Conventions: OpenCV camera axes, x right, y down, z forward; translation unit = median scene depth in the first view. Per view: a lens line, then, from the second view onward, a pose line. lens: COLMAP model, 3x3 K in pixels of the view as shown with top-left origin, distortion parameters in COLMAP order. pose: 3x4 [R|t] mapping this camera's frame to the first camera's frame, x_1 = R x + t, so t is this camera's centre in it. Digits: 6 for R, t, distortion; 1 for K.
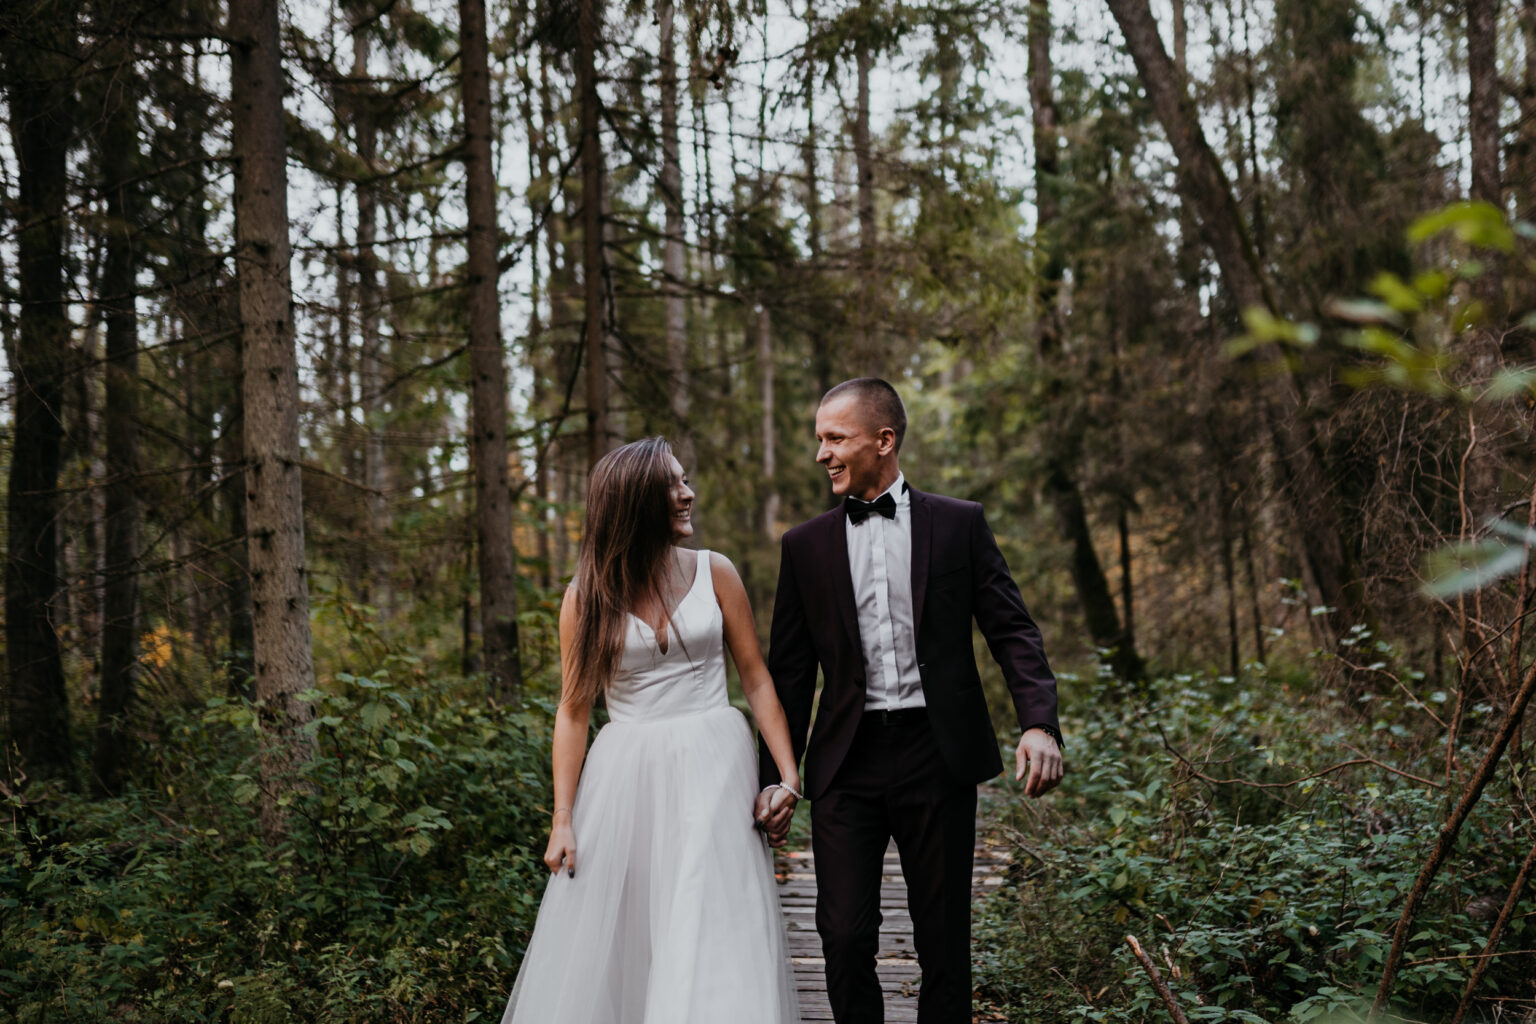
lens RADIAL K [[1470.7, 0, 768.0], [0, 1470.7, 512.0], [0, 0, 1]] dist [0.061671, -0.098650]
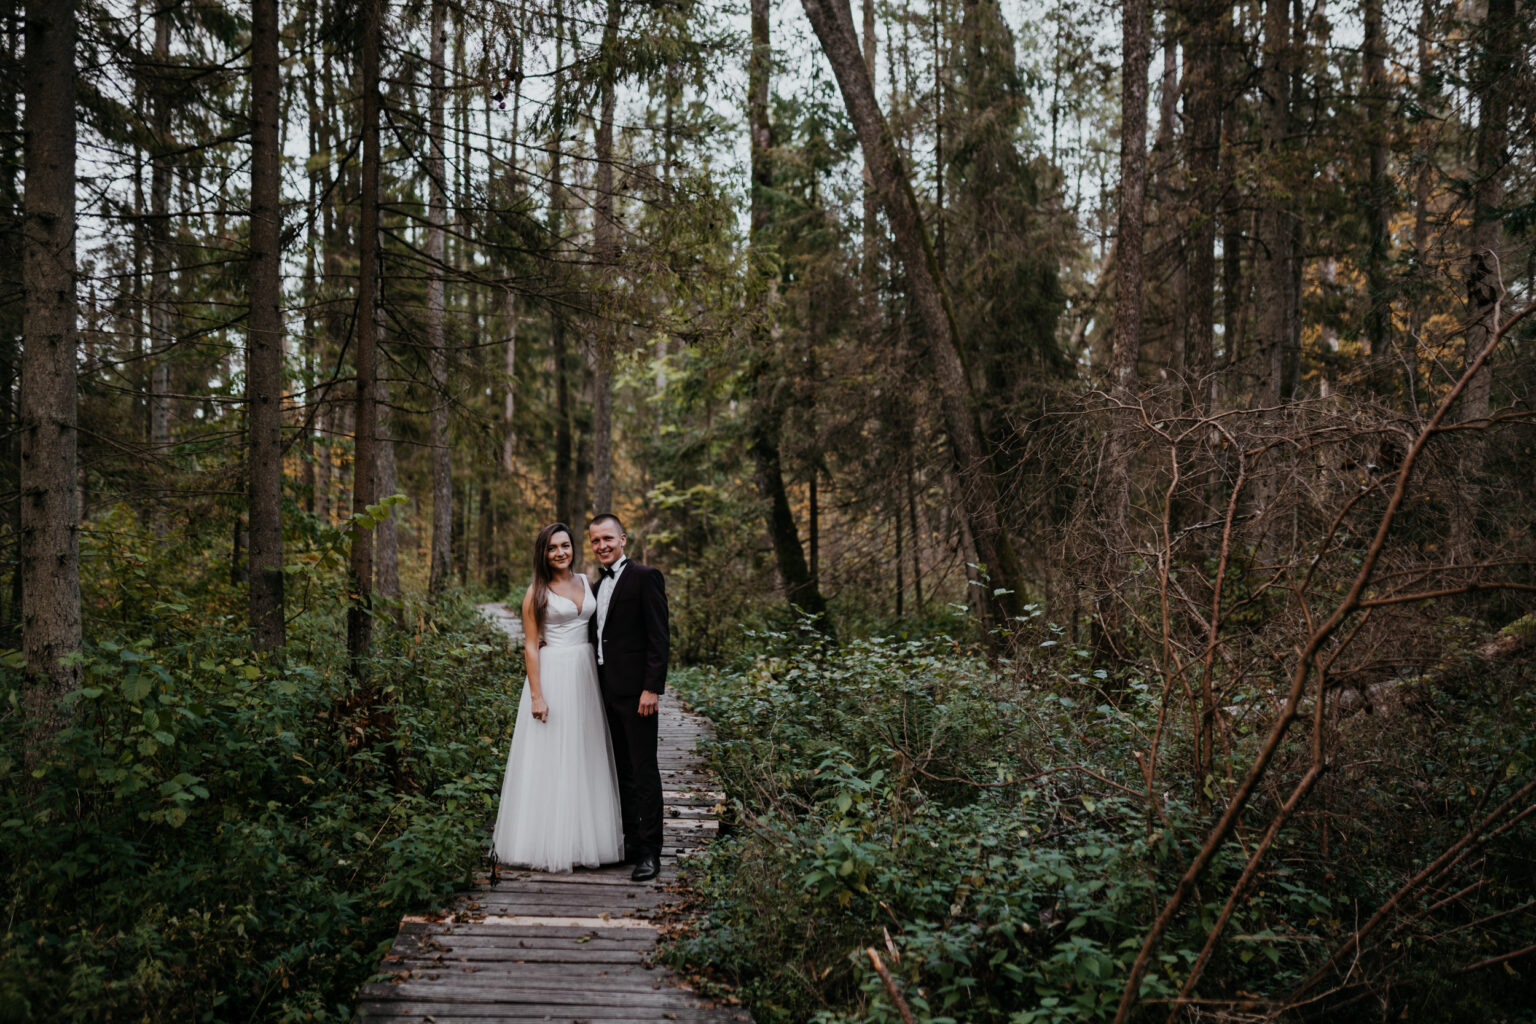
lens RADIAL K [[1660.5, 0, 766.9], [0, 1660.5, 613.5], [0, 0, 1]] dist [0.074586, -0.138701]
pose [[0.992971, 0.042361, 0.110521, 0.059846], [-0.041092, 0.999061, -0.013734, 0.129779], [-0.110999, 0.009096, 0.993779, -0.316936]]
